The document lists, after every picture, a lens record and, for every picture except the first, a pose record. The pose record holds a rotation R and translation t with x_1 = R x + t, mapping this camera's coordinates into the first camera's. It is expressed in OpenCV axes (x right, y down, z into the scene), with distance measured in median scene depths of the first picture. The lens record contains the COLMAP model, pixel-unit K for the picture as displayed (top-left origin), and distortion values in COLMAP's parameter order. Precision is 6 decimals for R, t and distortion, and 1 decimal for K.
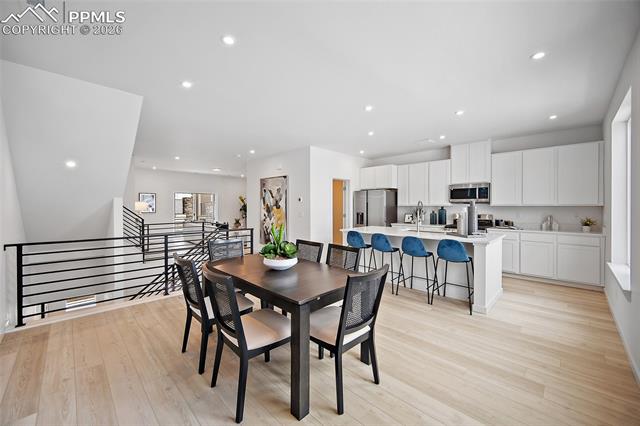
lens RADIAL K [[250.7, 0, 317.7], [0, 250.7, 208.8], [0, 0, 1]] dist [-0.001786, 0.001173]
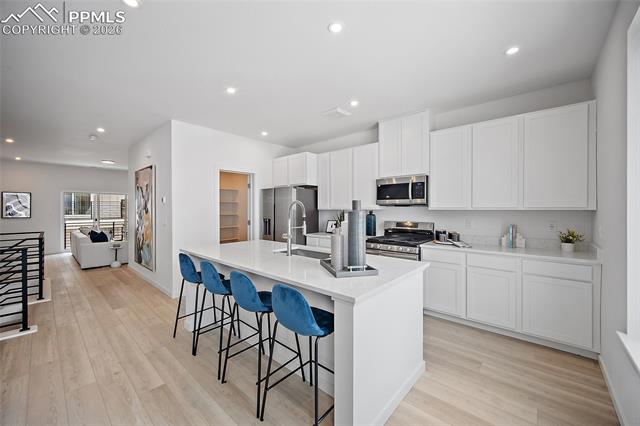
lens RADIAL K [[250.7, 0, 318.3], [0, 250.7, 211.7], [0, 0, 1]] dist [-0.001786, 0.001173]
pose [[0.998439, -0.000180, 0.055851, 0.358293], [0.000206, 1.000000, -0.000466, -0.006520], [-0.055851, 0.000477, 0.998439, 0.352480]]
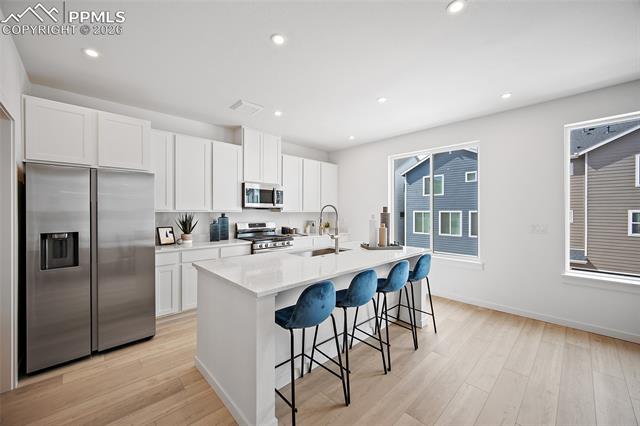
lens RADIAL K [[250.7, 0, 315.9], [0, 250.7, 213.0], [0, 0, 1]] dist [-0.001786, 0.001173]
pose [[0.027641, -0.003128, 0.999613, -0.186653], [0.009562, 0.999950, 0.002864, -0.009818], [-0.999572, 0.009479, 0.027670, 0.852342]]
